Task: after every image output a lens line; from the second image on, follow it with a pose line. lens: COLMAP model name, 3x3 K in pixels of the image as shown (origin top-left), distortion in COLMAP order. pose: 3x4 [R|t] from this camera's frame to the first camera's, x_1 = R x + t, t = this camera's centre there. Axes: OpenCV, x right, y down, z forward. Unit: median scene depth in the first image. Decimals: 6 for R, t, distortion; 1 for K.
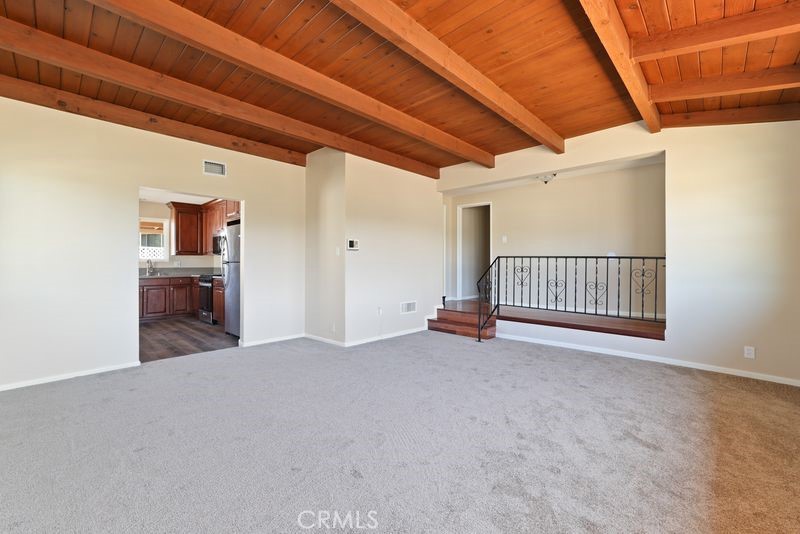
lens RADIAL K [[339.9, 0, 394.7], [0, 339.9, 267.4], [0, 0, 1]] dist [-0.010664, 0.006541]
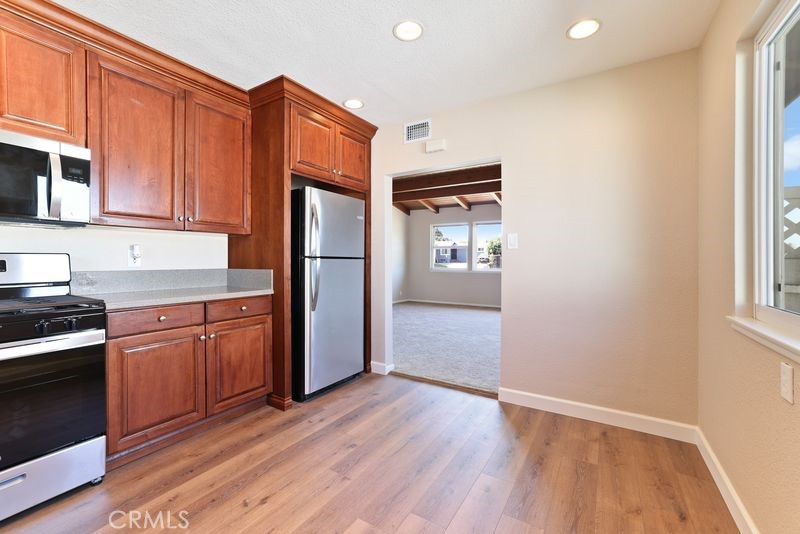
lens RADIAL K [[339.9, 0, 405.5], [0, 339.9, 261.6], [0, 0, 1]] dist [-0.010664, 0.006541]
pose [[-0.219709, -0.004401, 0.975555, -0.777262], [0.001616, 0.999987, 0.004875, -0.009421], [-0.975564, 0.002648, -0.219699, 0.727484]]
